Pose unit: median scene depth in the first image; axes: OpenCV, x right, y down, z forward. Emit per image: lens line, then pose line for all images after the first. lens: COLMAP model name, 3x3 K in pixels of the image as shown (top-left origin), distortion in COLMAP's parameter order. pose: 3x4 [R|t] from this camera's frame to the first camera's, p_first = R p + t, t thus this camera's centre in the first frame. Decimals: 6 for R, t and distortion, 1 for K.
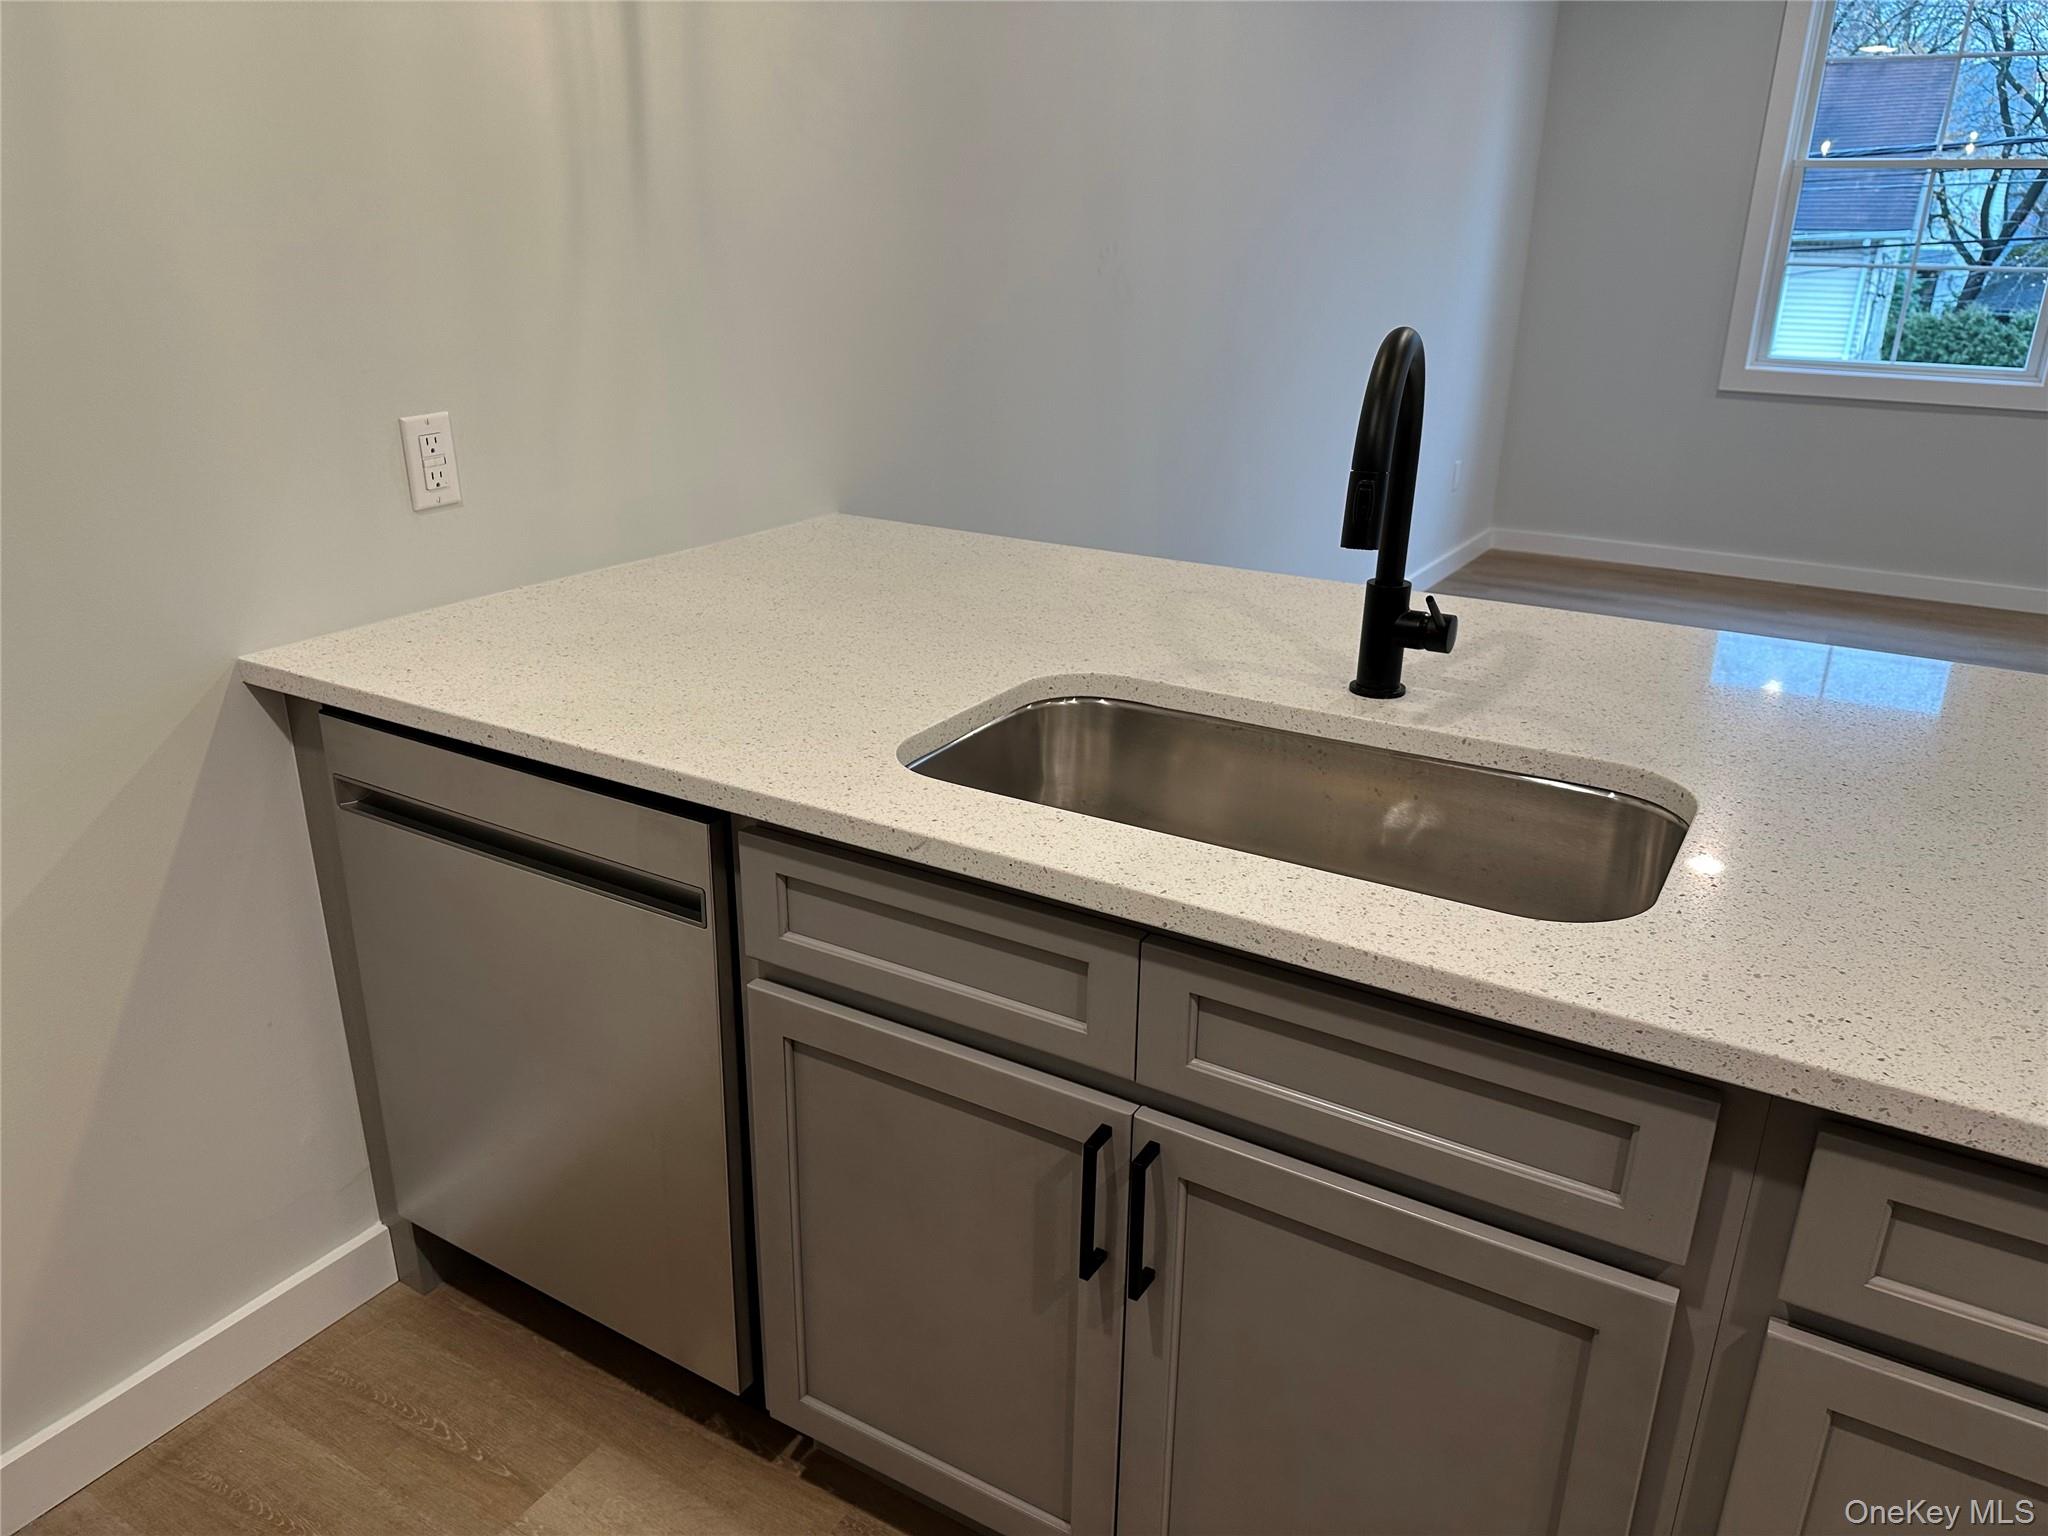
lens RADIAL K [[1434.9, 0, 1024.0], [0, 1434.9, 768.0], [0, 0, 1]] dist [0.072817, -0.001301]
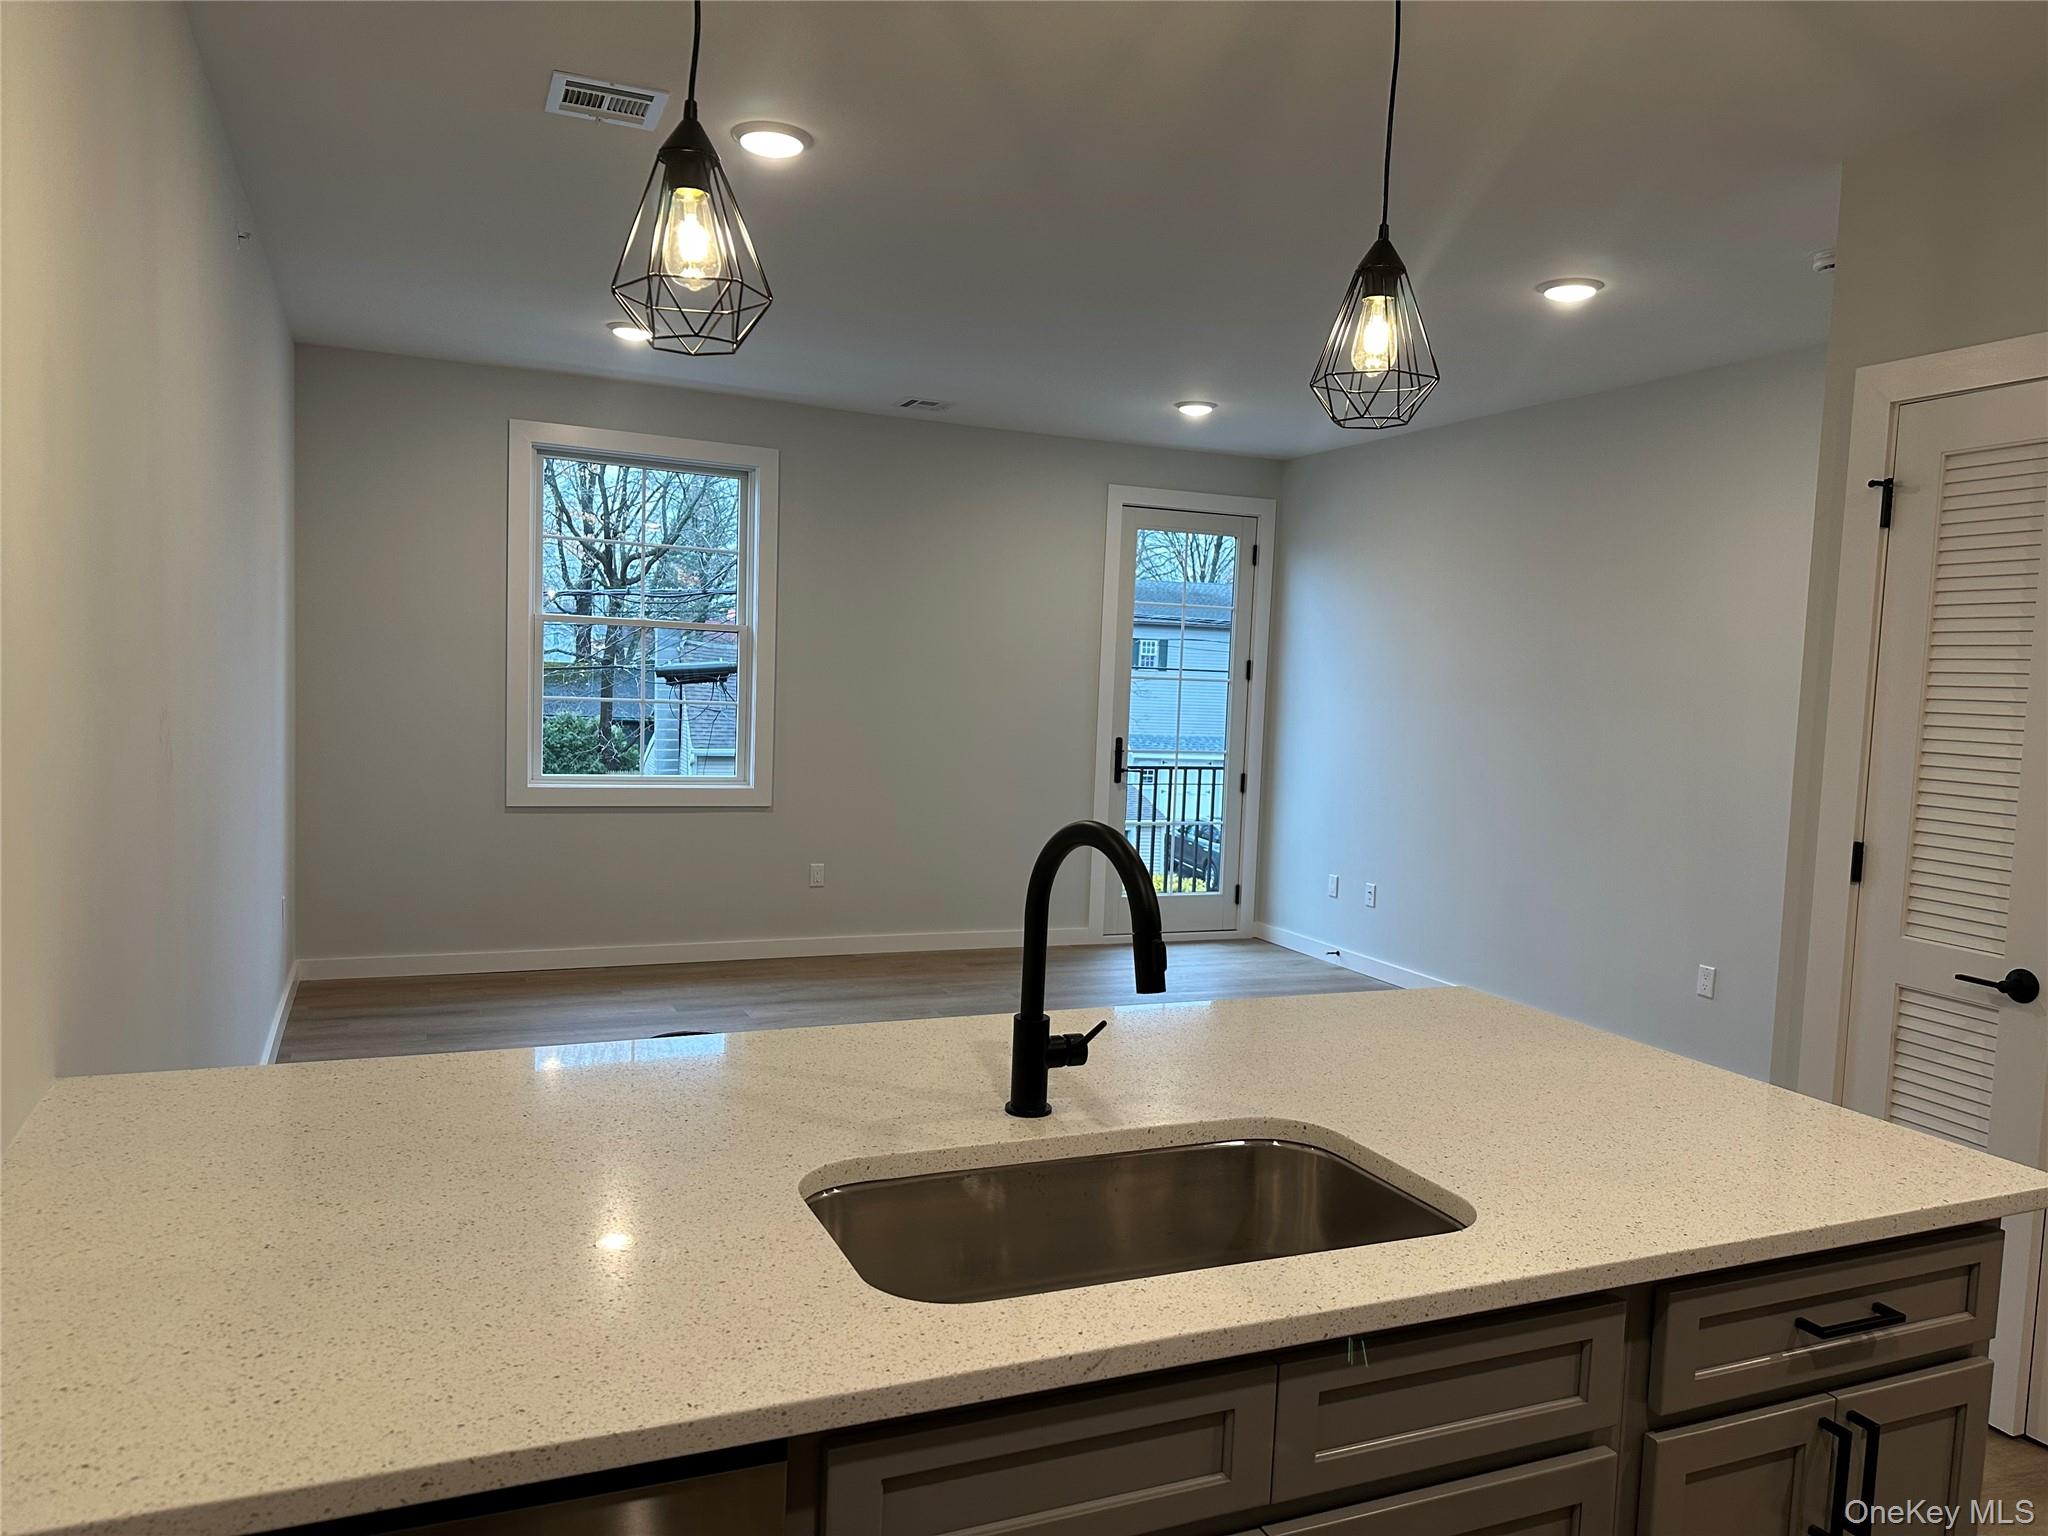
lens RADIAL K [[1404.3, 0, 1024.0], [0, 1404.3, 768.0], [0, 0, 1]] dist [0.020665, -0.003539]
pose [[0.588864, -0.045549, 0.806948, -0.749427], [0.256024, 0.957507, -0.132784, -0.192149], [-0.766610, 0.284790, 0.575503, 0.309875]]
